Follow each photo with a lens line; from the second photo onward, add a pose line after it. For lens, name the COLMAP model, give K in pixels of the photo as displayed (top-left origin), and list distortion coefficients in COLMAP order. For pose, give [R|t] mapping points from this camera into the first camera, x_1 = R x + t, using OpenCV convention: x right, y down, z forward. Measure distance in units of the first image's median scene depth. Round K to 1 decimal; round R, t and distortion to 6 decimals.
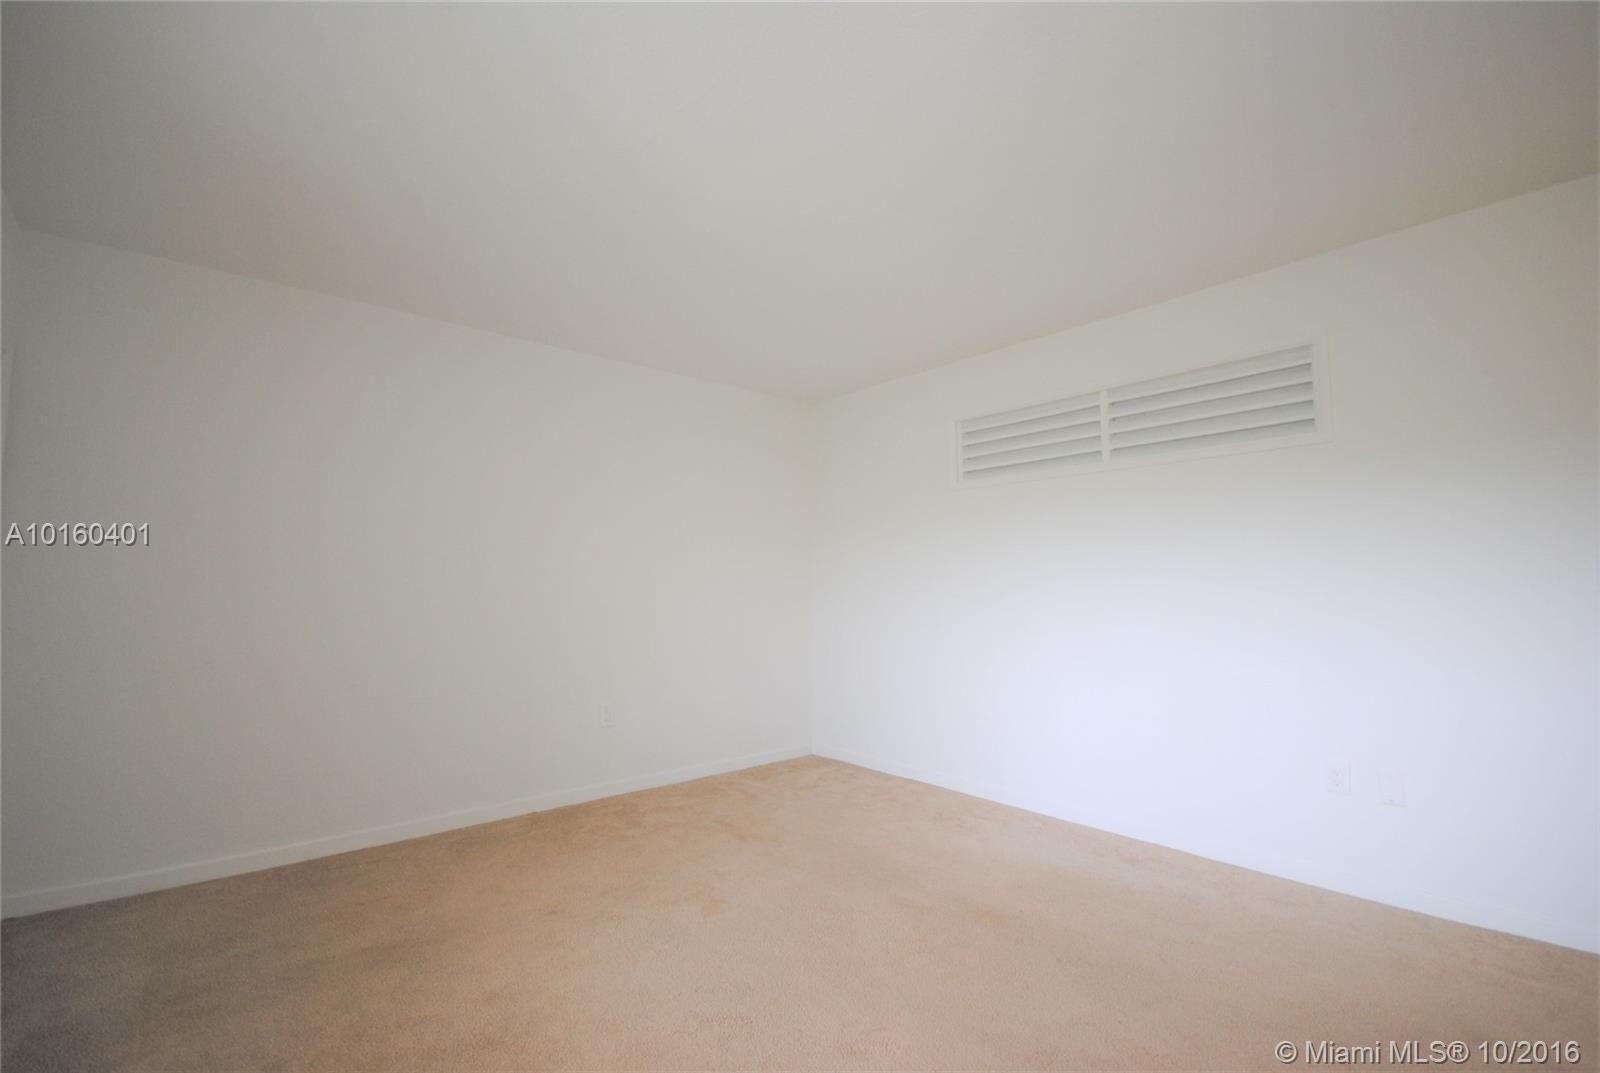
lens RADIAL K [[704.8, 0, 801.2], [0, 704.8, 533.5], [0, 0, 1]] dist [-0.001579, -0.002213]
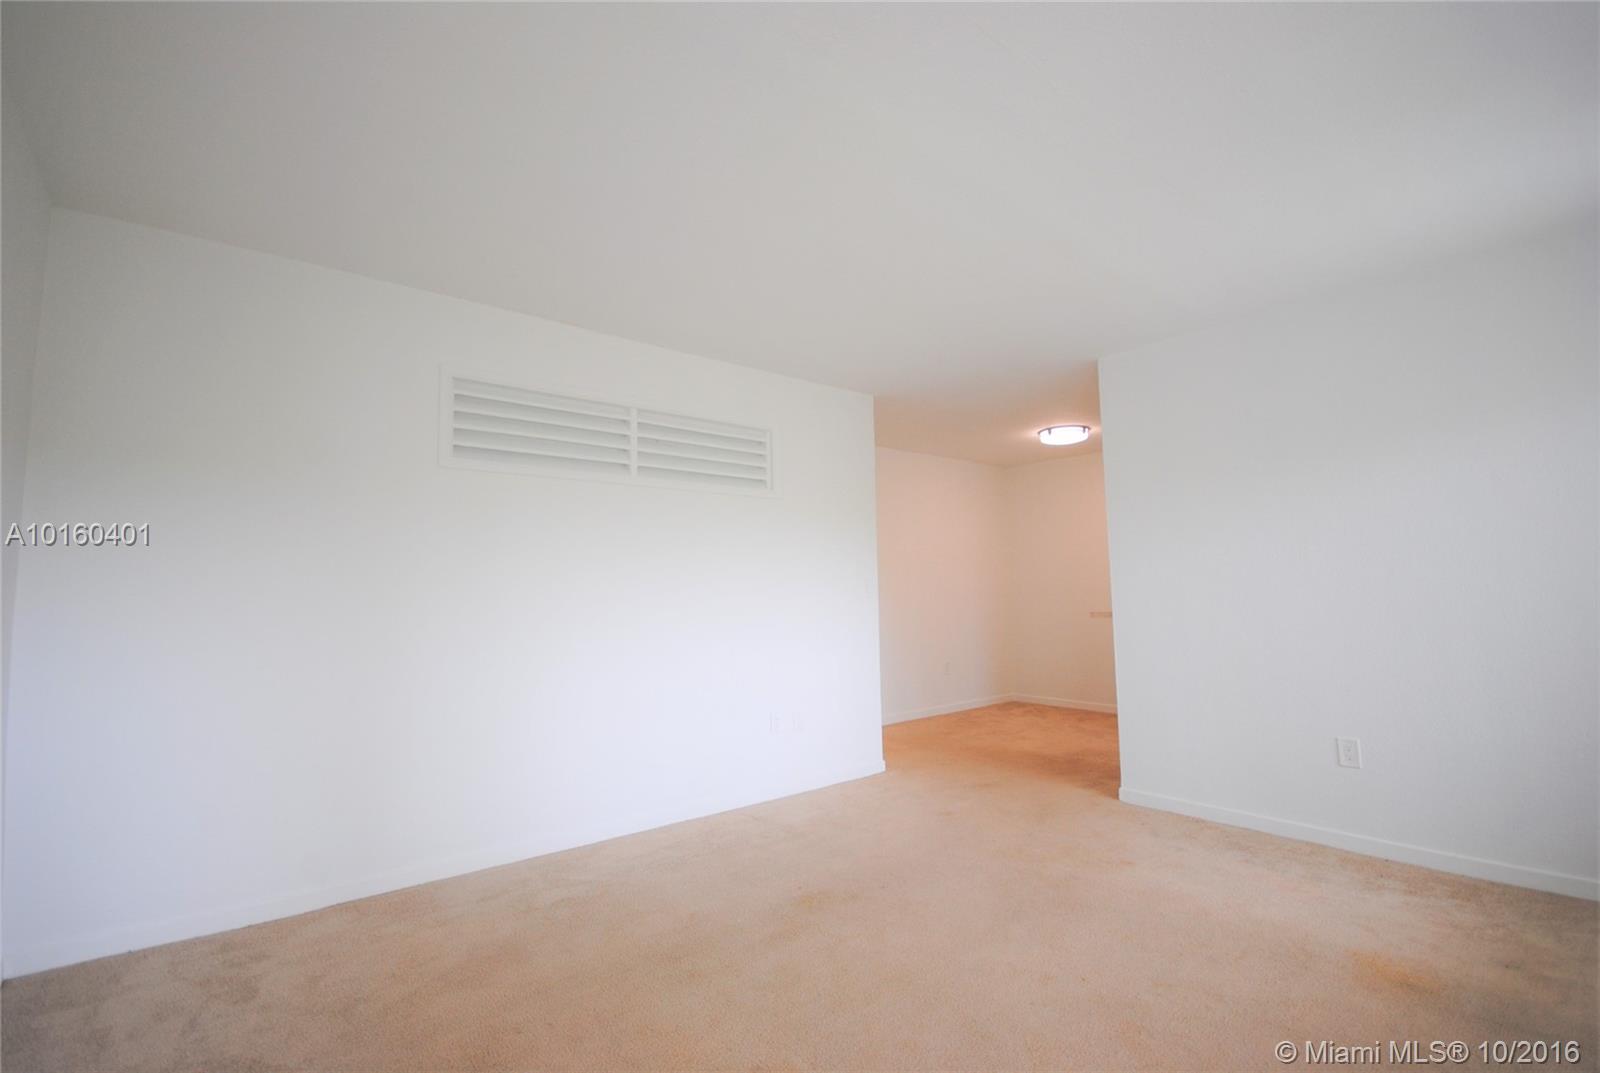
lens RADIAL K [[704.8, 0, 800.4], [0, 704.8, 539.8], [0, 0, 1]] dist [-0.001579, -0.002213]
pose [[0.059959, 0.081156, 0.994896, -0.578398], [-0.071927, 0.994450, -0.076785, 0.052998], [-0.995606, -0.066956, 0.065464, 0.674762]]
